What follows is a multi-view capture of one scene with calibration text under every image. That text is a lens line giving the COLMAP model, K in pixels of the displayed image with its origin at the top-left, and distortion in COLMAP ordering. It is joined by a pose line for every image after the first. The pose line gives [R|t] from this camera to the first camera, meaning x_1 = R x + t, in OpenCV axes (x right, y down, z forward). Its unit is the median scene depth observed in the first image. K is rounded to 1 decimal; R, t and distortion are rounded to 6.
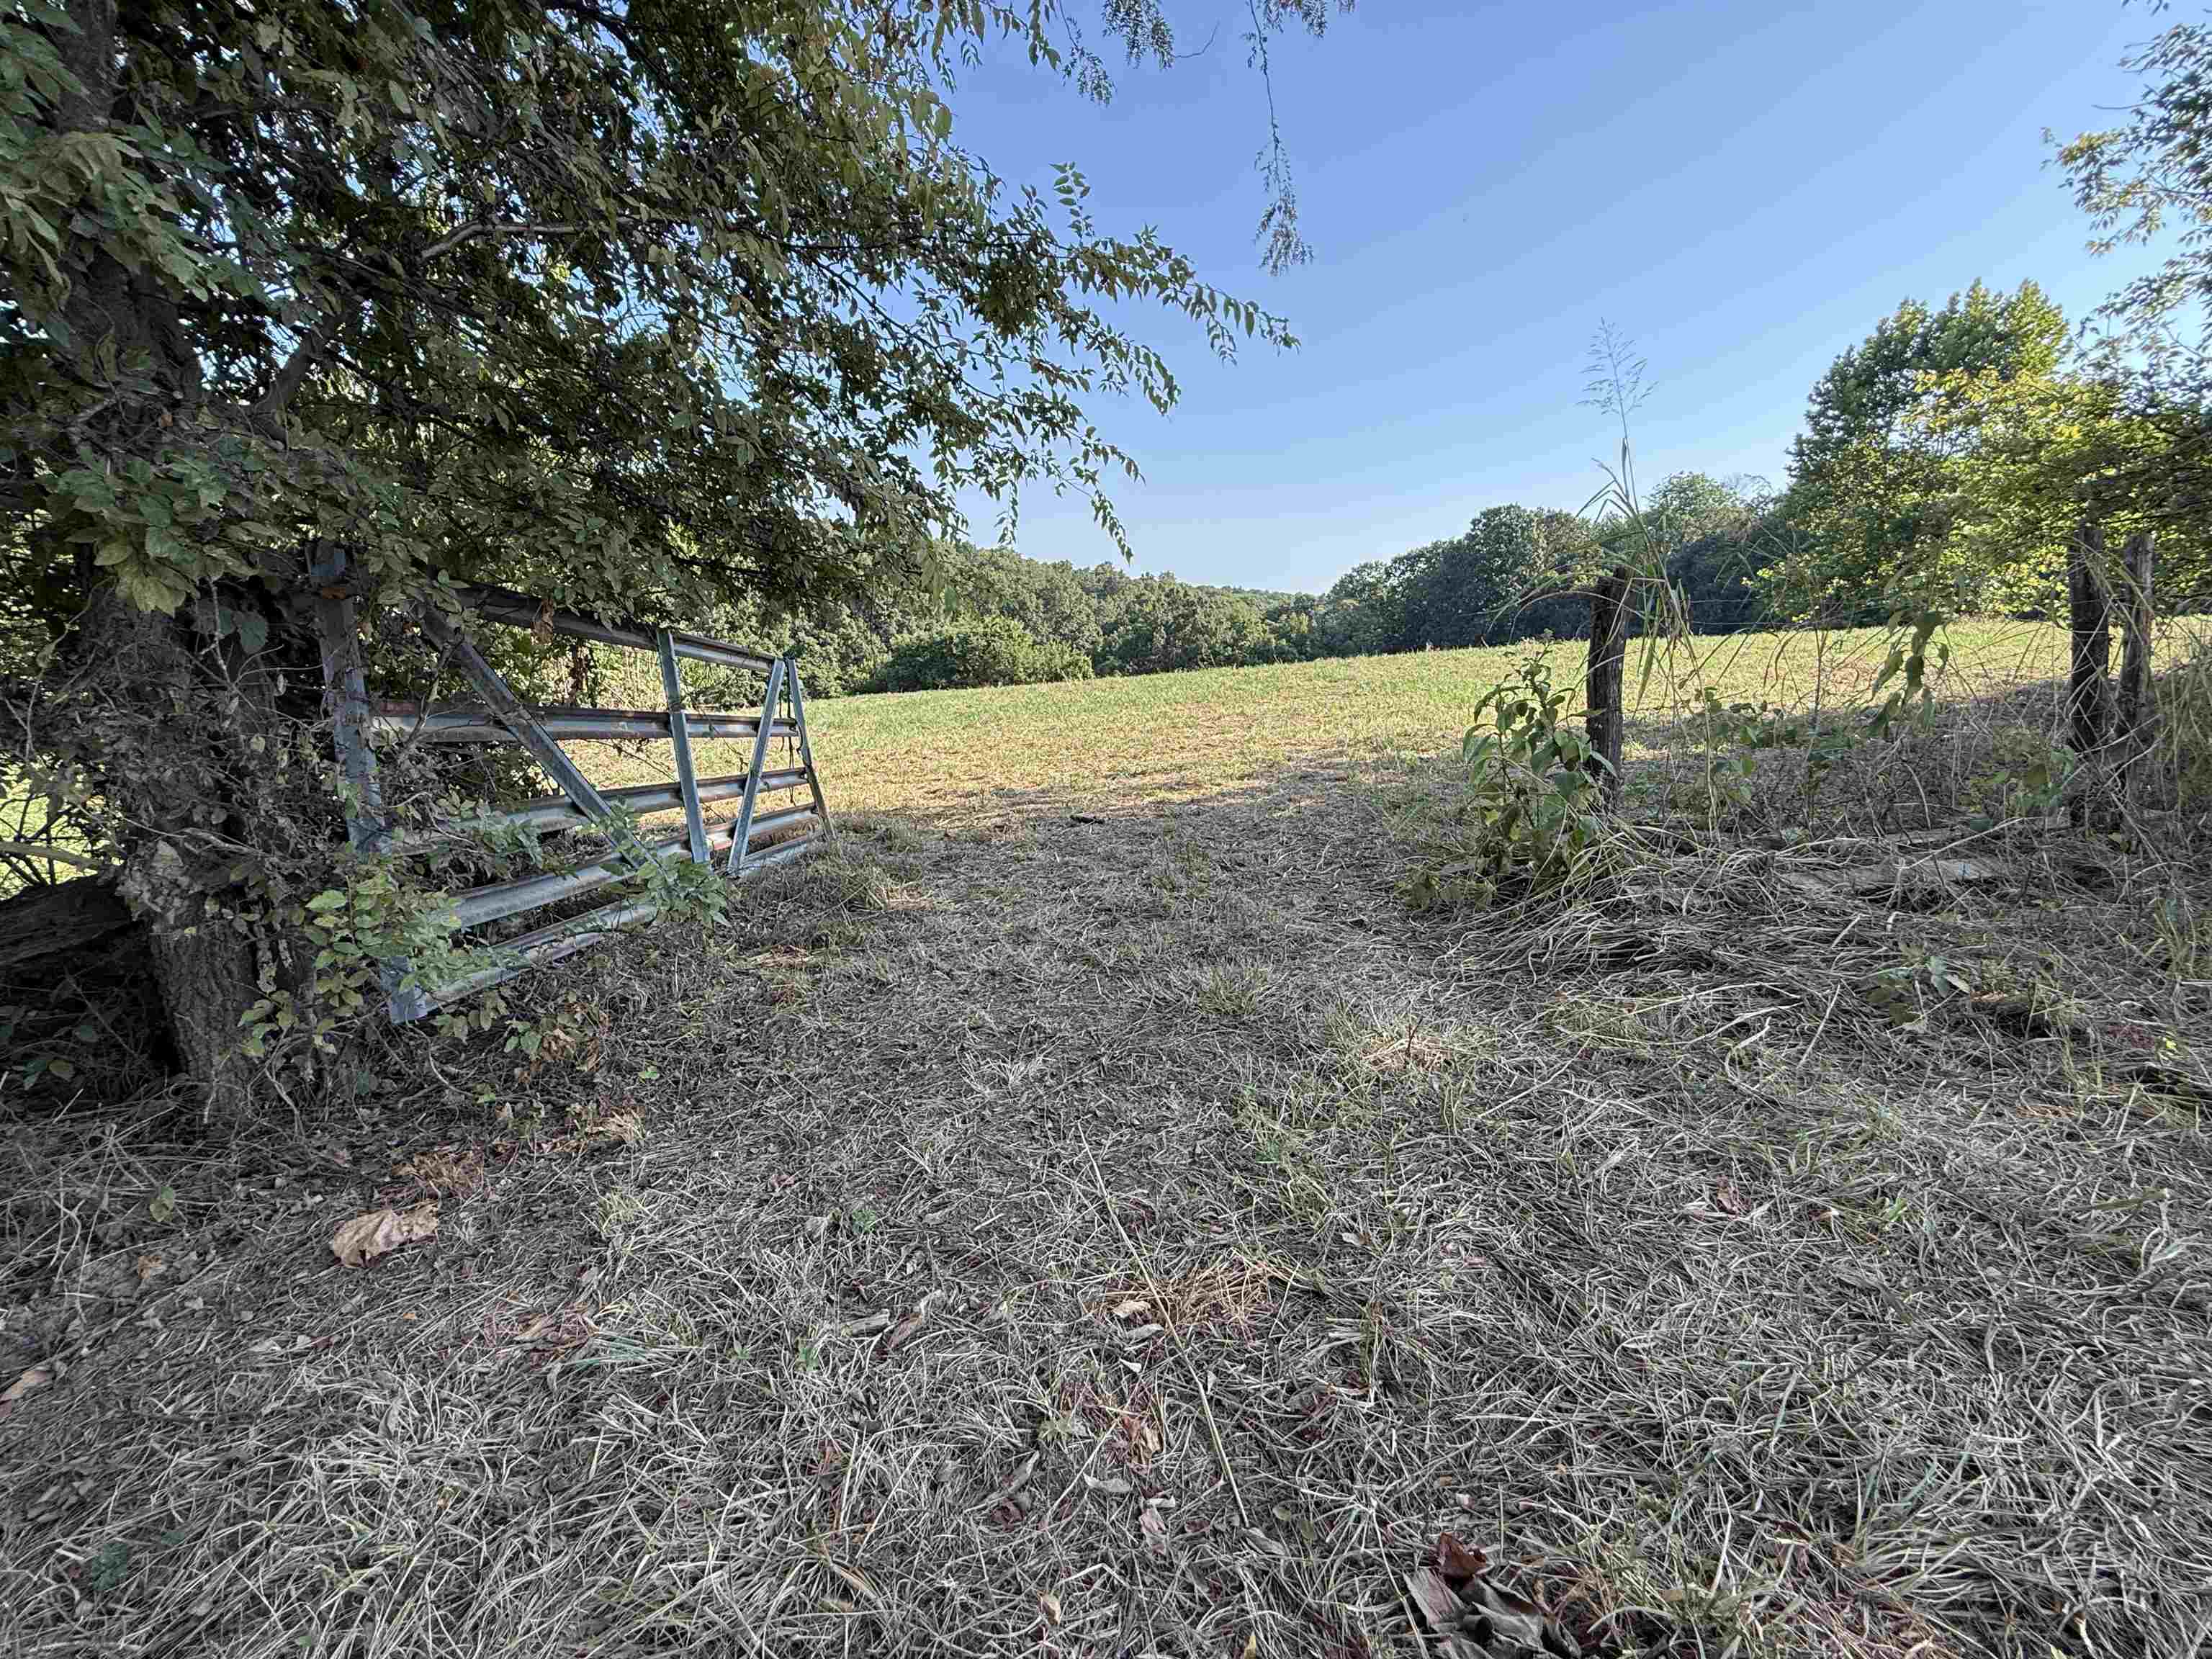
lens RADIAL K [[881.3, 0, 1094.7], [0, 881.3, 822.7], [0, 0, 1]] dist [0.002222, 0.000639]
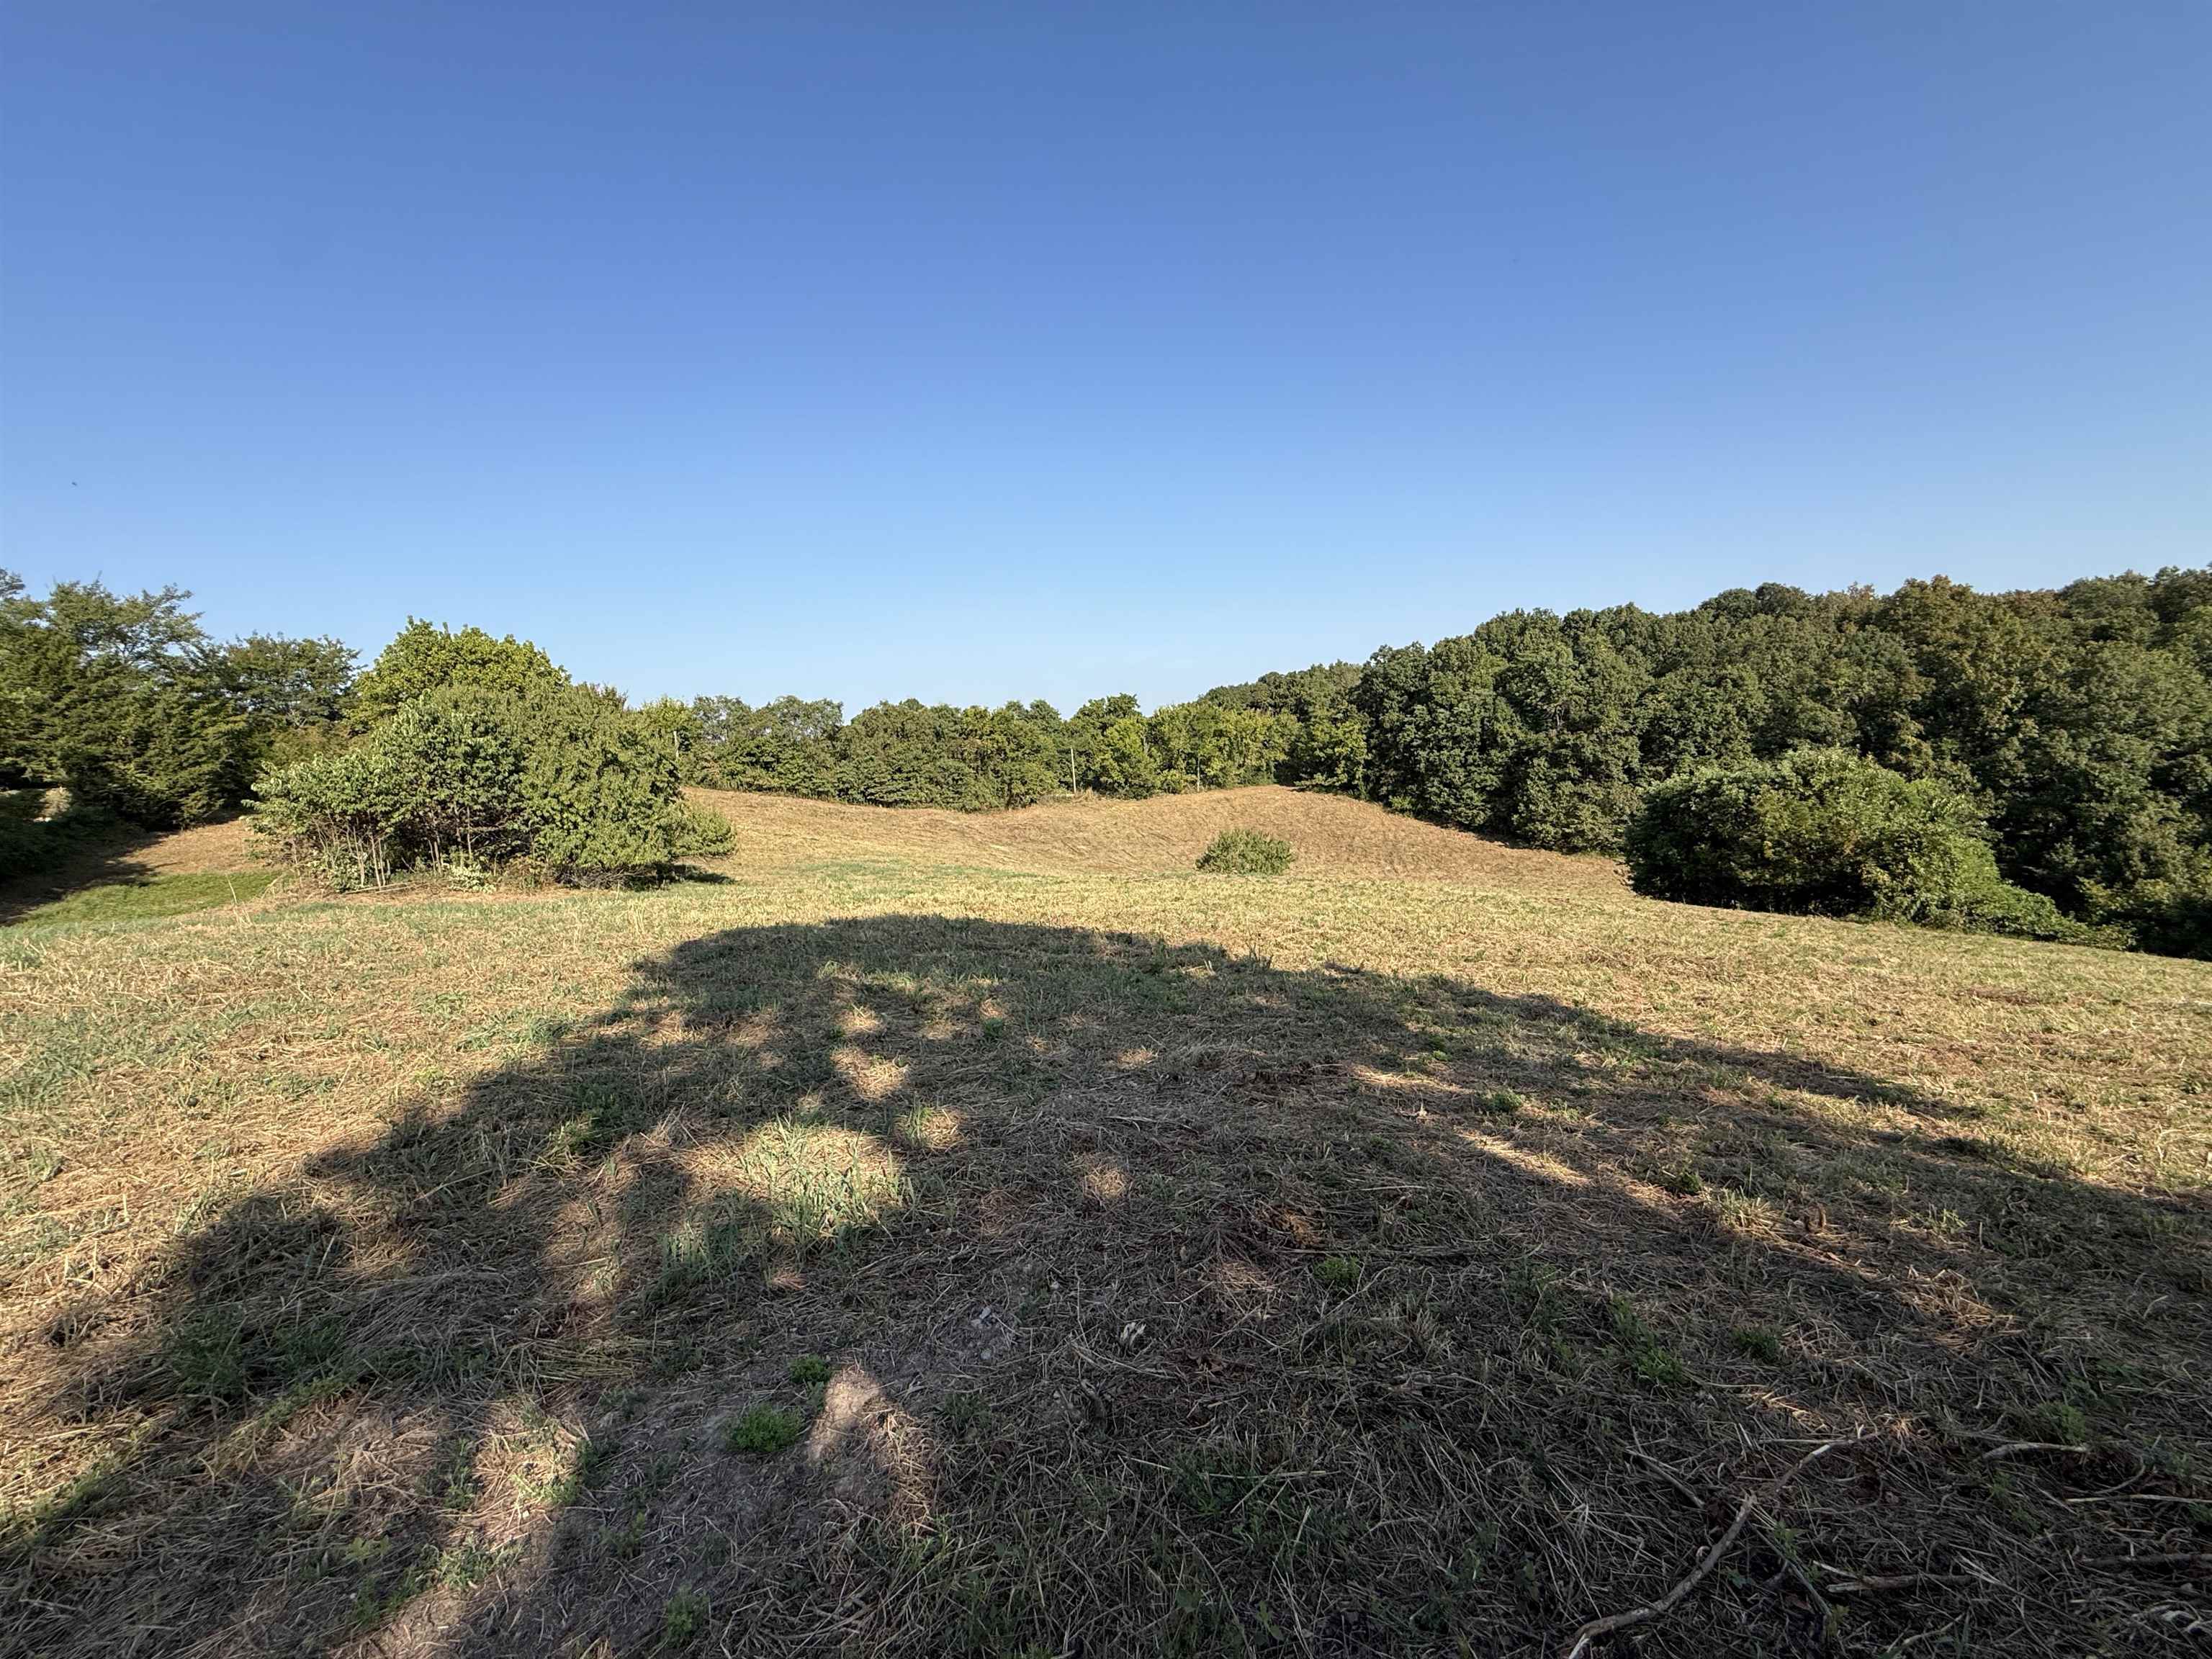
lens RADIAL K [[881.3, 0, 1105.3], [0, 881.3, 821.7], [0, 0, 1]] dist [0.002222, 0.000639]
pose [[0.285310, 0.043717, -0.957438, 0.221683], [-0.171241, 0.985211, -0.006044, -0.073195], [0.943013, 0.165677, 0.288577, 0.285190]]
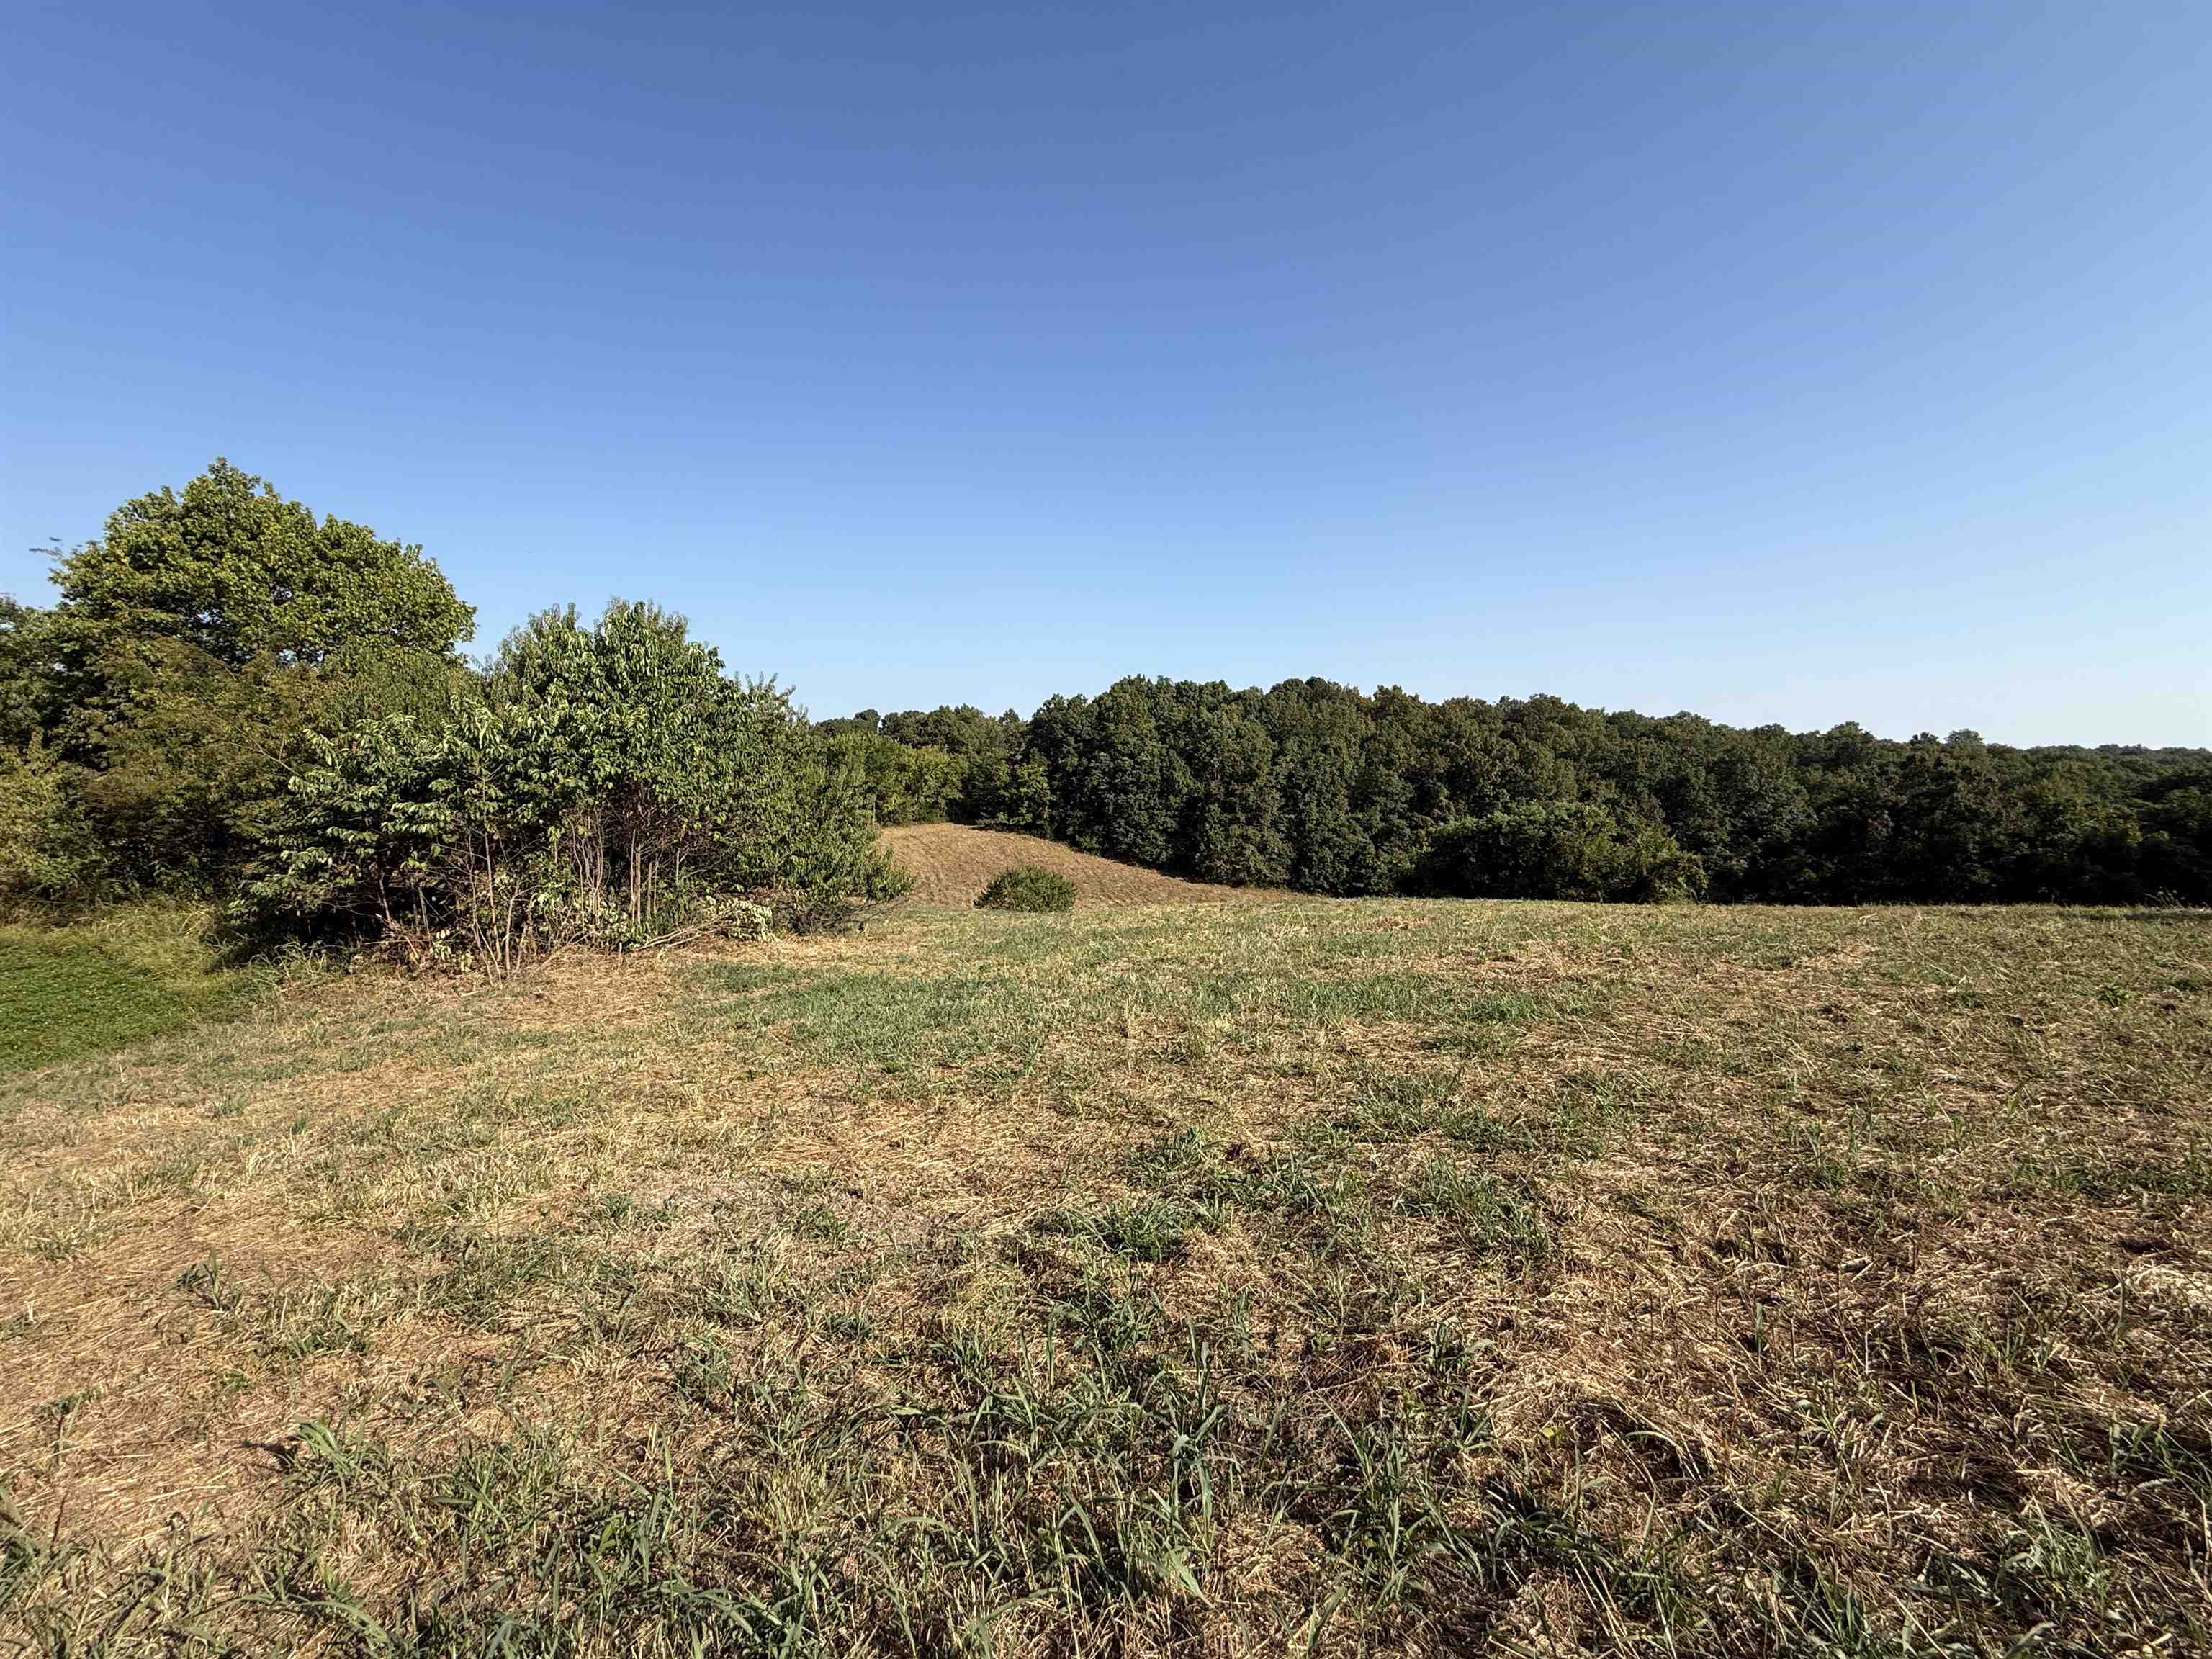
lens RADIAL K [[881.3, 0, 1100.6], [0, 881.3, 824.4], [0, 0, 1]] dist [0.002222, 0.000639]
pose [[0.753920, 0.011805, -0.656860, 0.066529], [-0.139354, 0.979960, -0.142334, -0.027964], [0.642016, 0.198844, 0.740456, 0.098012]]
